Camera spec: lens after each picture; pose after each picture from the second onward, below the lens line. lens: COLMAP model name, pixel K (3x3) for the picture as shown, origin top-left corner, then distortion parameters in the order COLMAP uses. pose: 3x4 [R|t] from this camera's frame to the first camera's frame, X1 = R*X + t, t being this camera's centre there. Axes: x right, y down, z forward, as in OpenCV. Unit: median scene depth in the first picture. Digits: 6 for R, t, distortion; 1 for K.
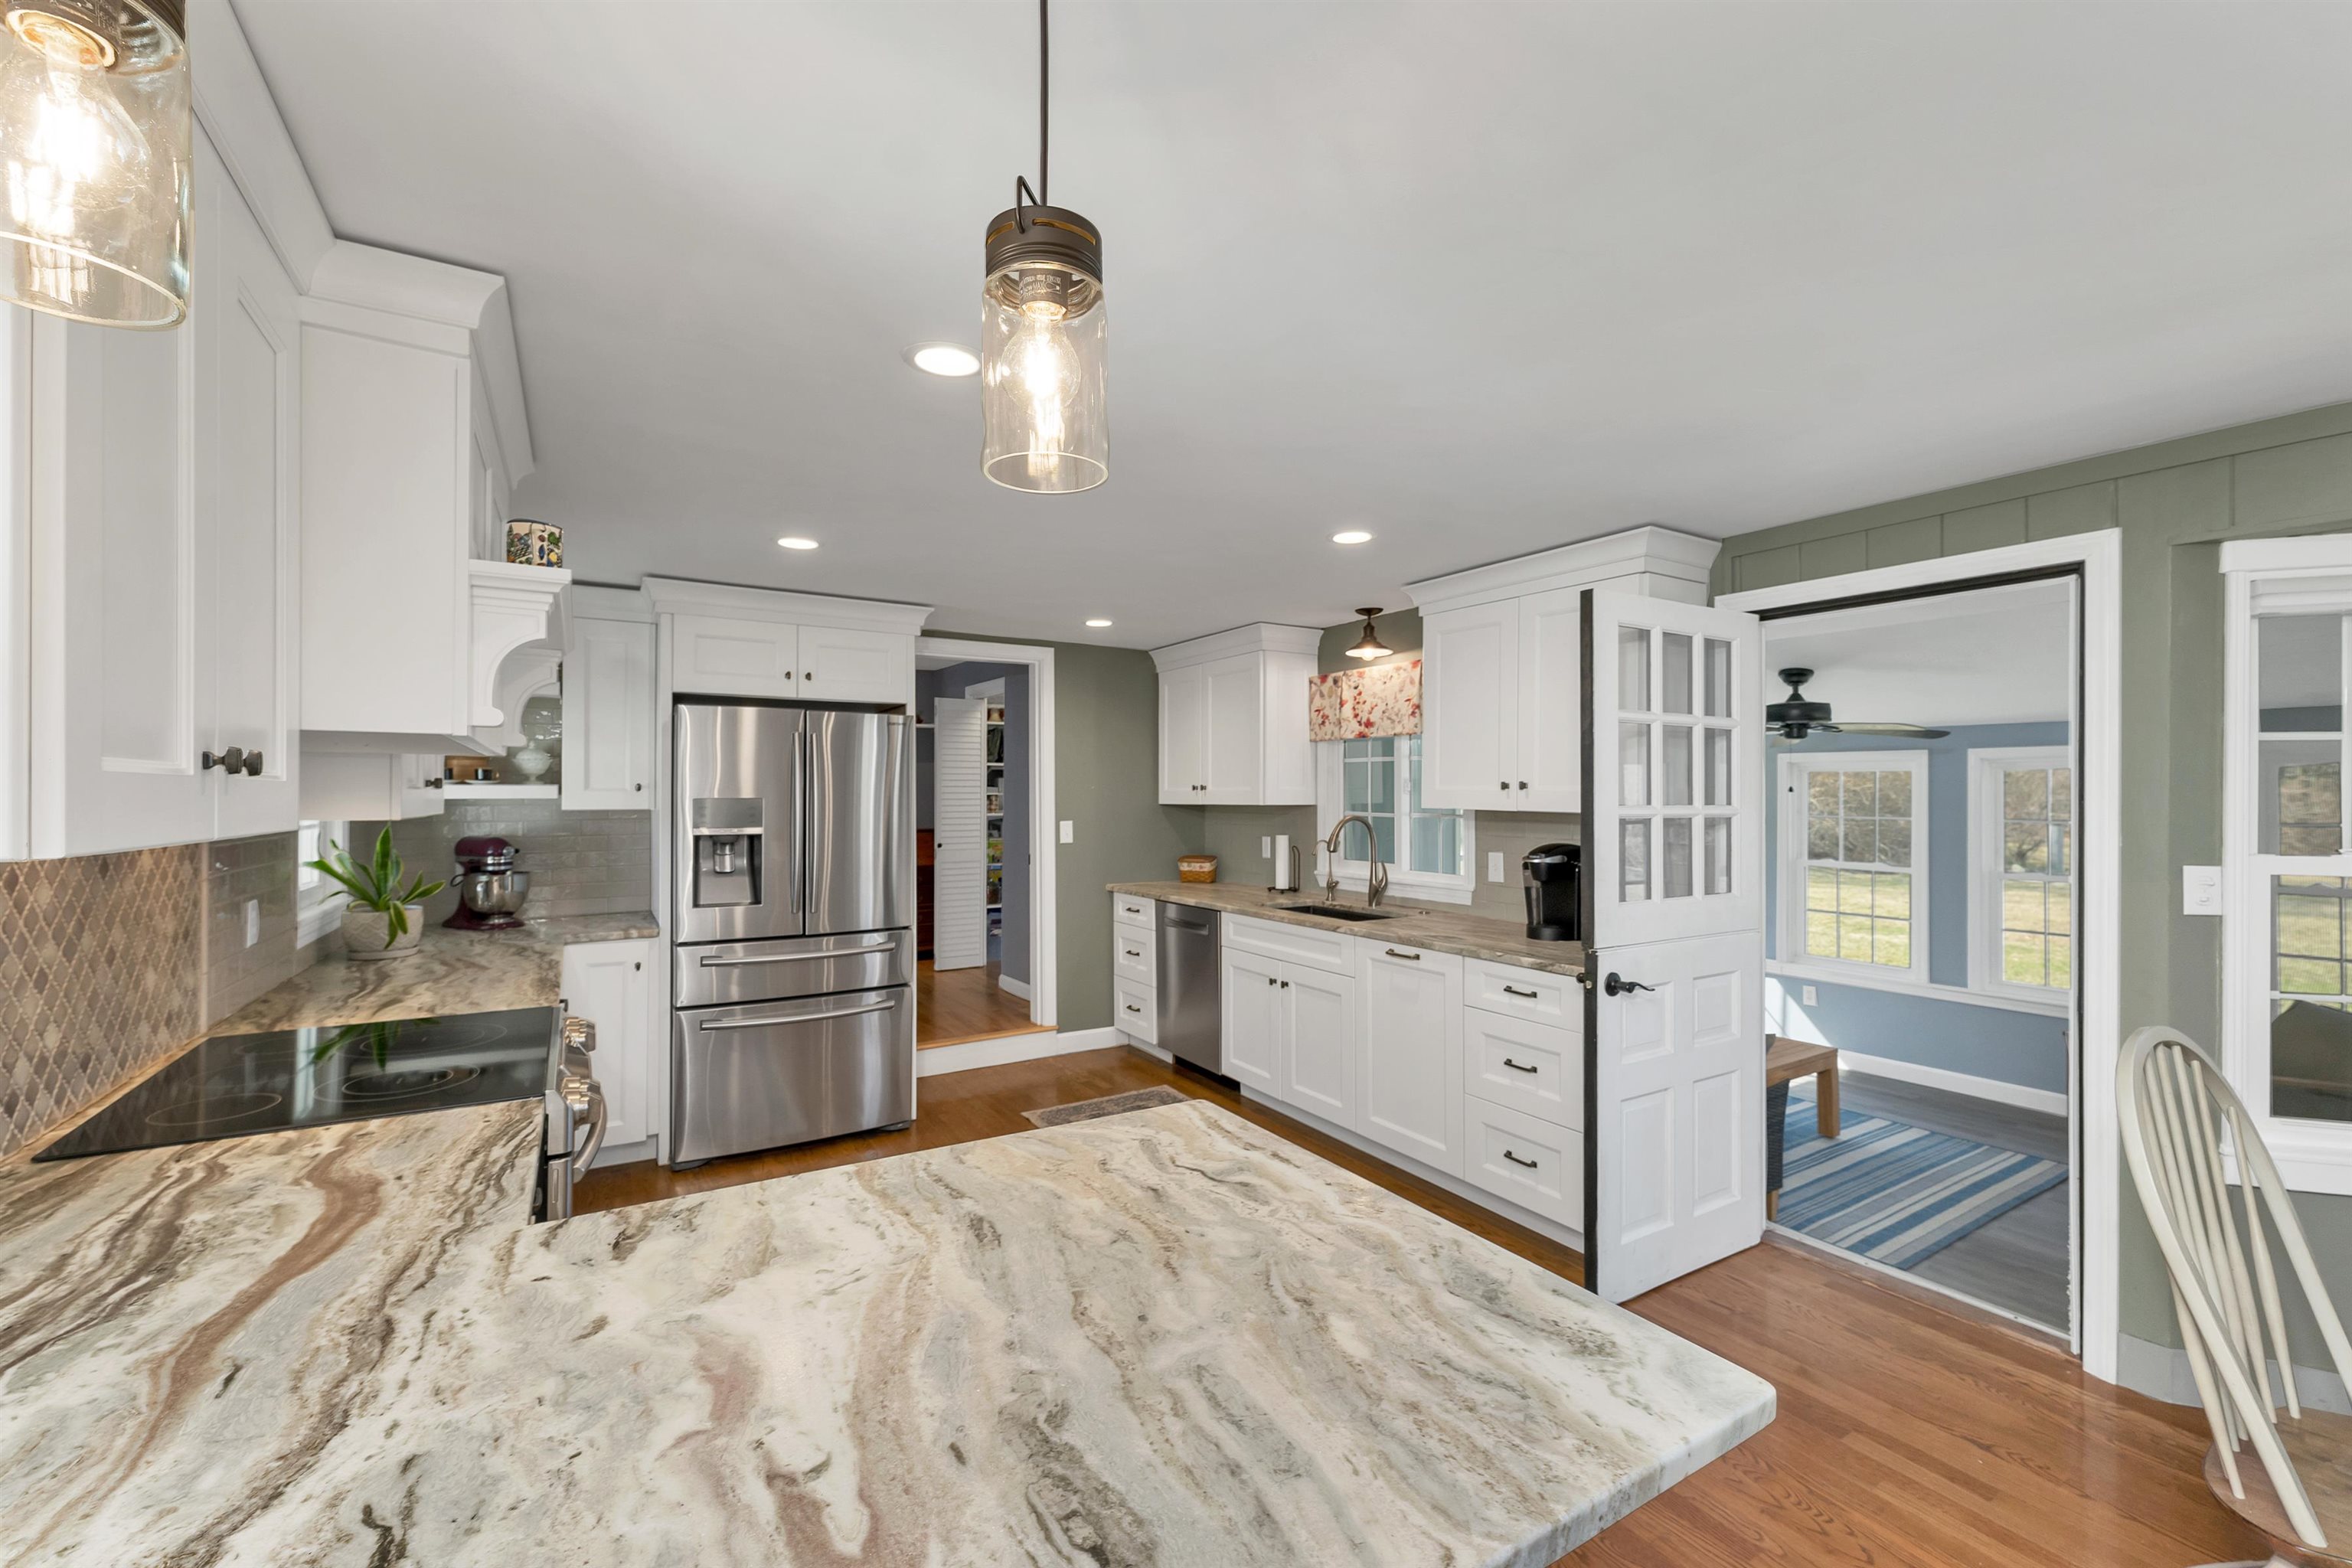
lens RADIAL K [[972.9, 0, 1181.5], [0, 972.9, 800.0], [0, 0, 1]] dist [0.000420, 0.000099]
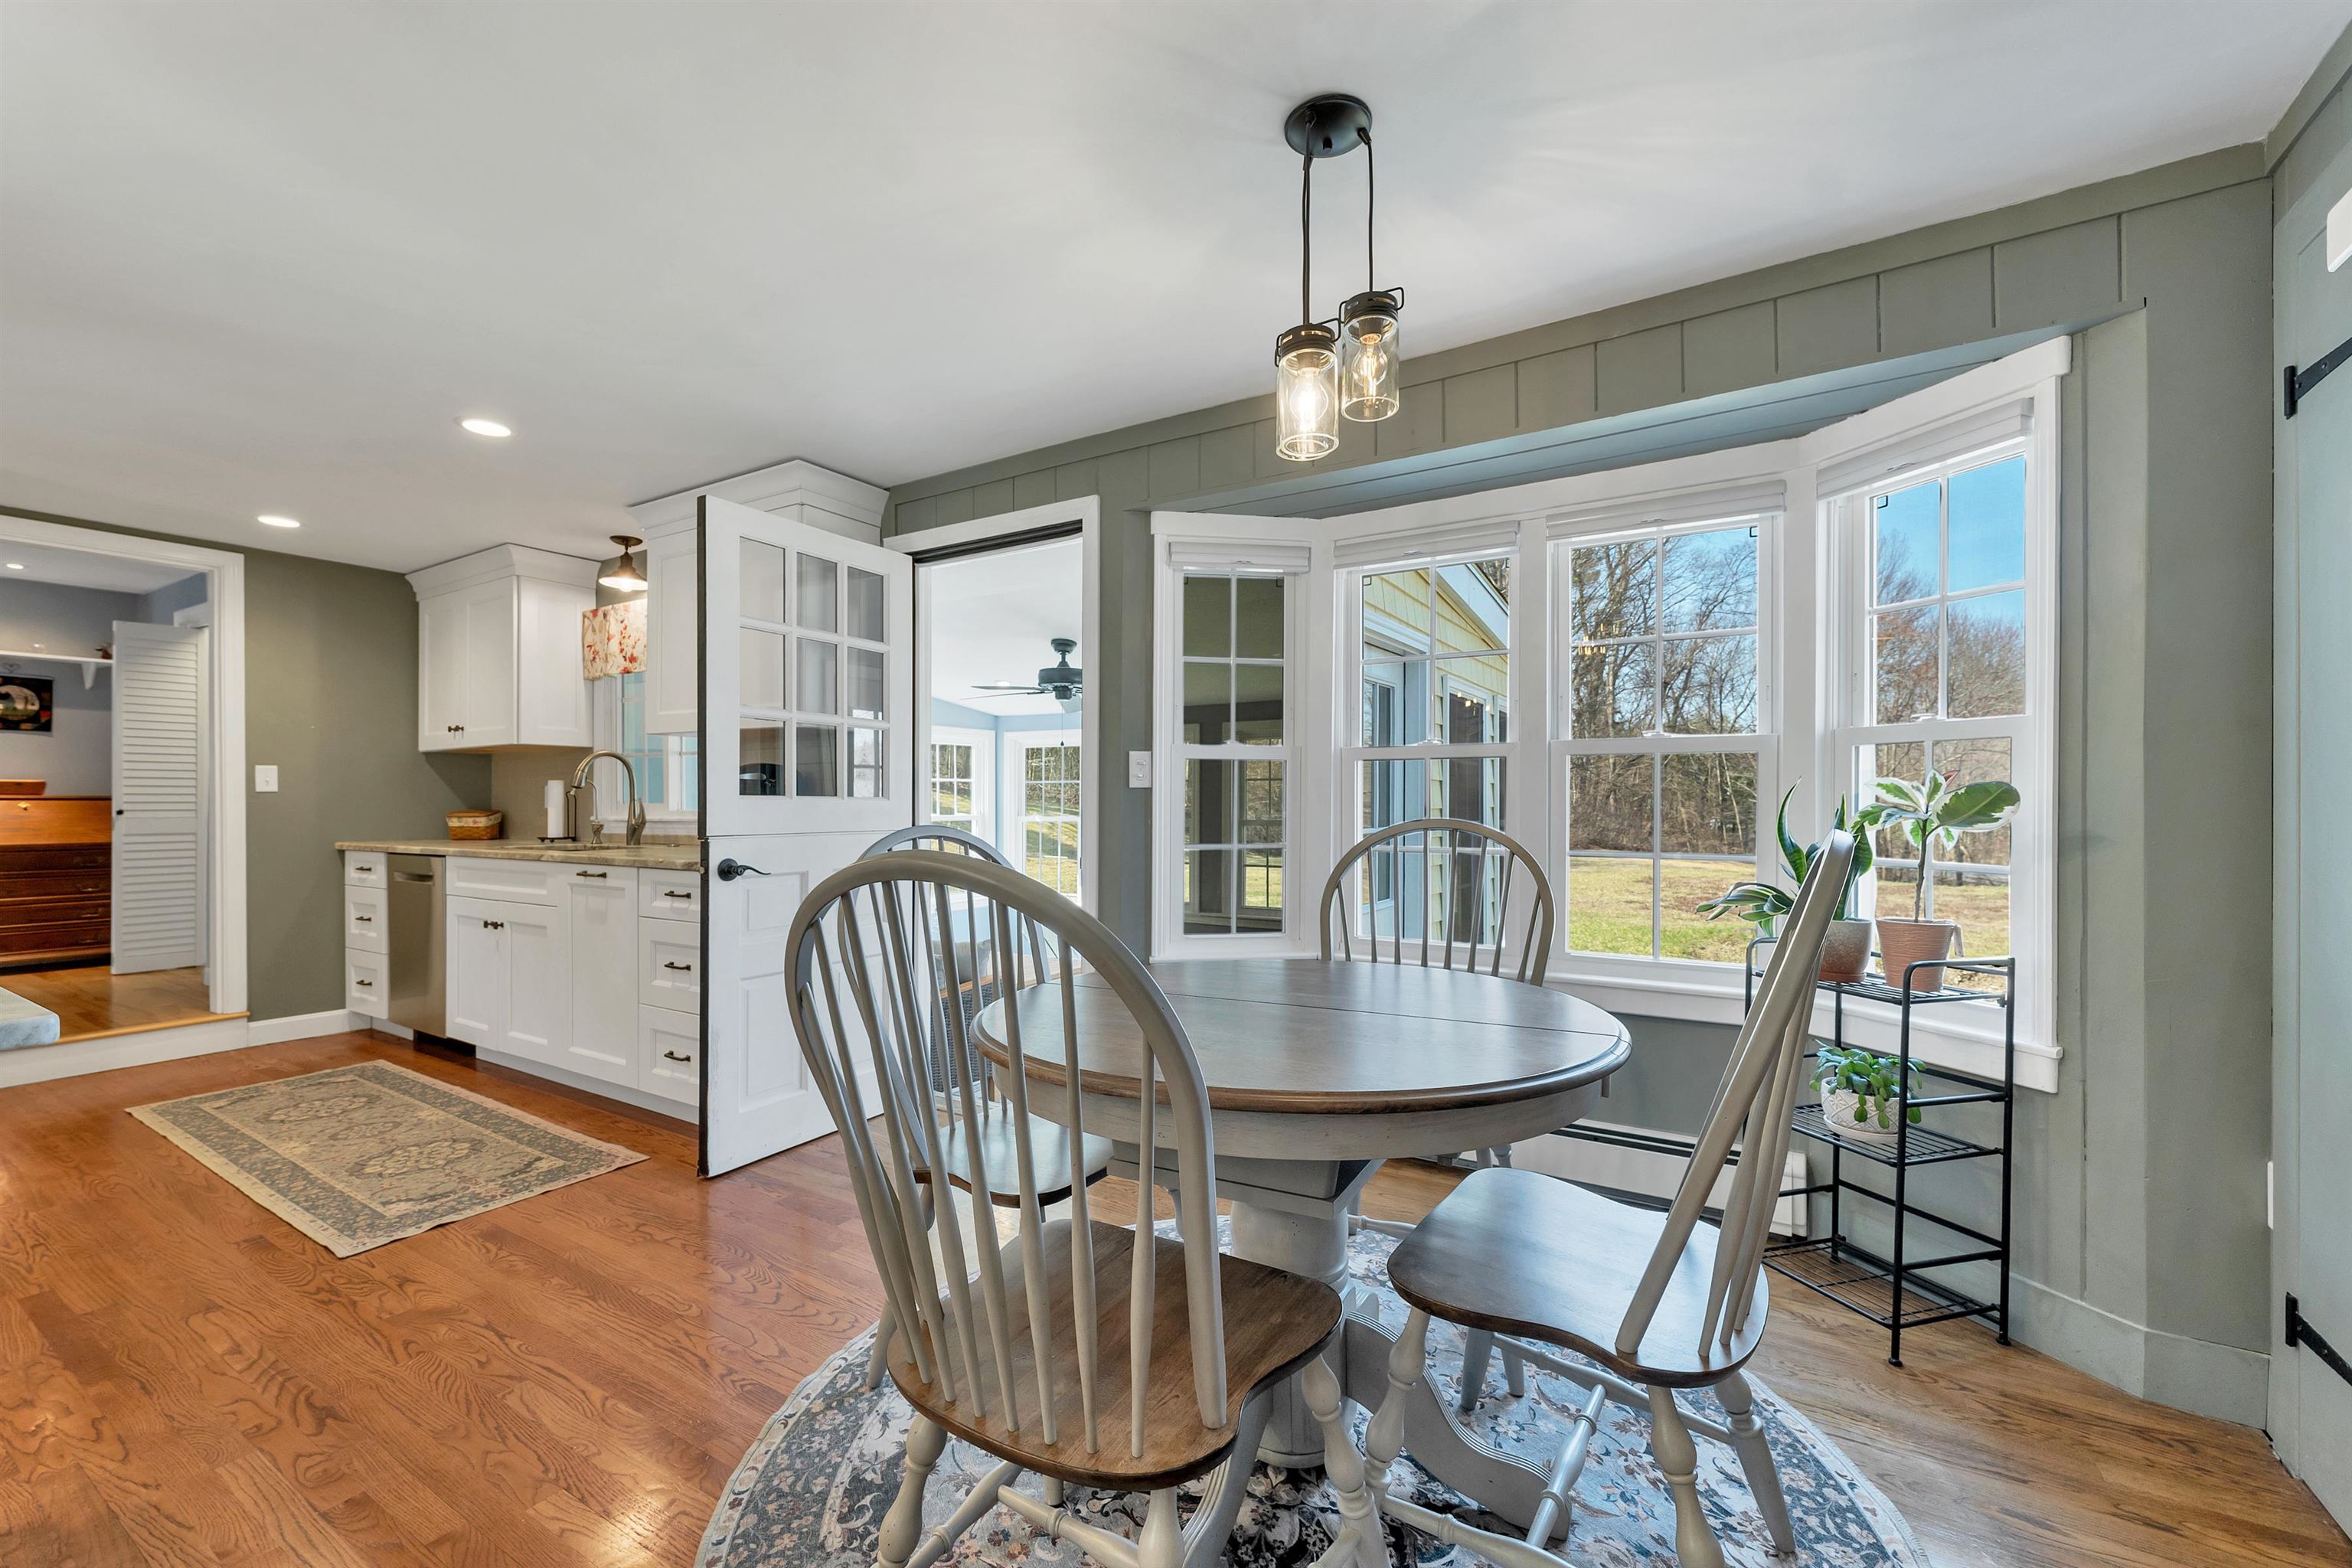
lens RADIAL K [[972.9, 0, 1181.5], [0, 972.9, 800.0], [0, 0, 1]] dist [0.000420, 0.000099]
pose [[0.894071, 0.001959, 0.447921, 0.241565], [0.003637, 0.999926, -0.011634, 0.074133], [-0.447910, 0.012031, 0.893998, -0.109399]]
